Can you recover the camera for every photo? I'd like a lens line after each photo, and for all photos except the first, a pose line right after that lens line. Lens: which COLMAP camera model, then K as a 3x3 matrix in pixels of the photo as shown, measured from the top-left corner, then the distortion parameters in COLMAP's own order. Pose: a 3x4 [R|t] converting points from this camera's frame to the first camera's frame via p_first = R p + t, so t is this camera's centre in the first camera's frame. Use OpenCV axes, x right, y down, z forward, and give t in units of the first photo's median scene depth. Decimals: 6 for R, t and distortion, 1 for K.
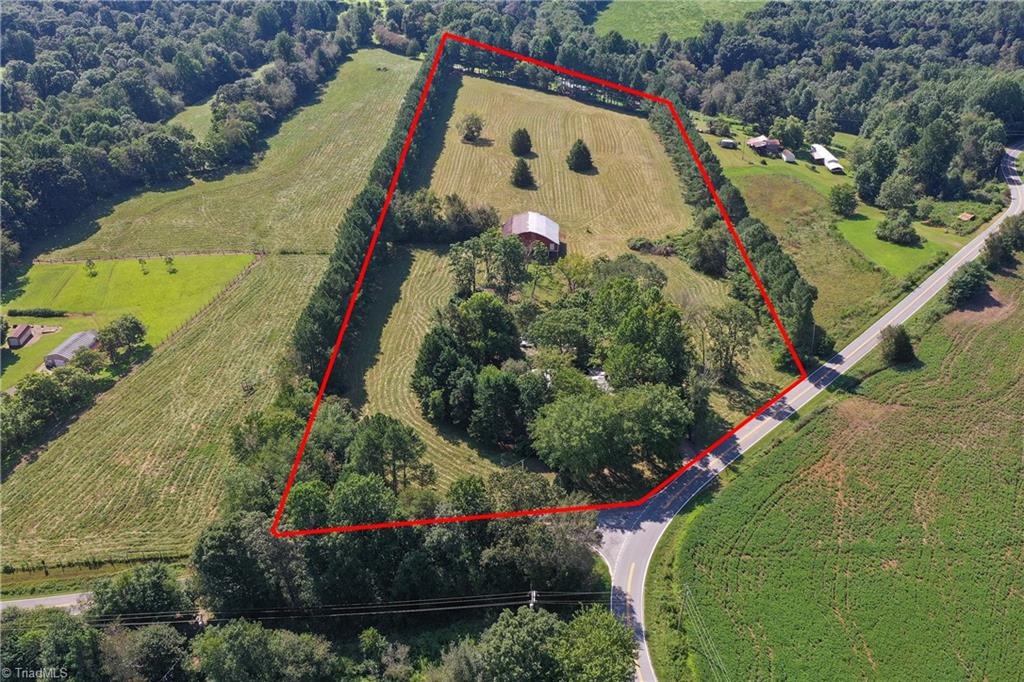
lens RADIAL K [[825.7, 0, 506.5], [0, 825.7, 338.9], [0, 0, 1]] dist [0.015473, 0.000835]
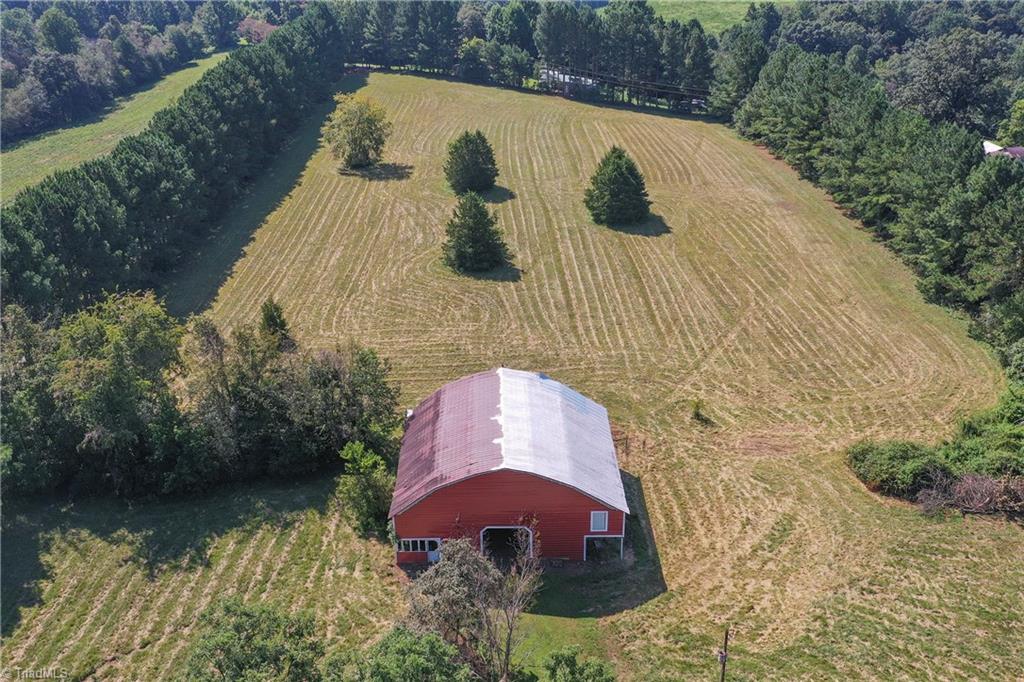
lens RADIAL K [[825.7, 0, 515.3], [0, 825.7, 342.9], [0, 0, 1]] dist [0.015473, 0.000835]
pose [[0.998095, -0.039272, 0.047592, 0.015954], [0.042787, 0.996247, -0.075241, -0.113954], [-0.044459, 0.077133, 0.996029, 0.582597]]
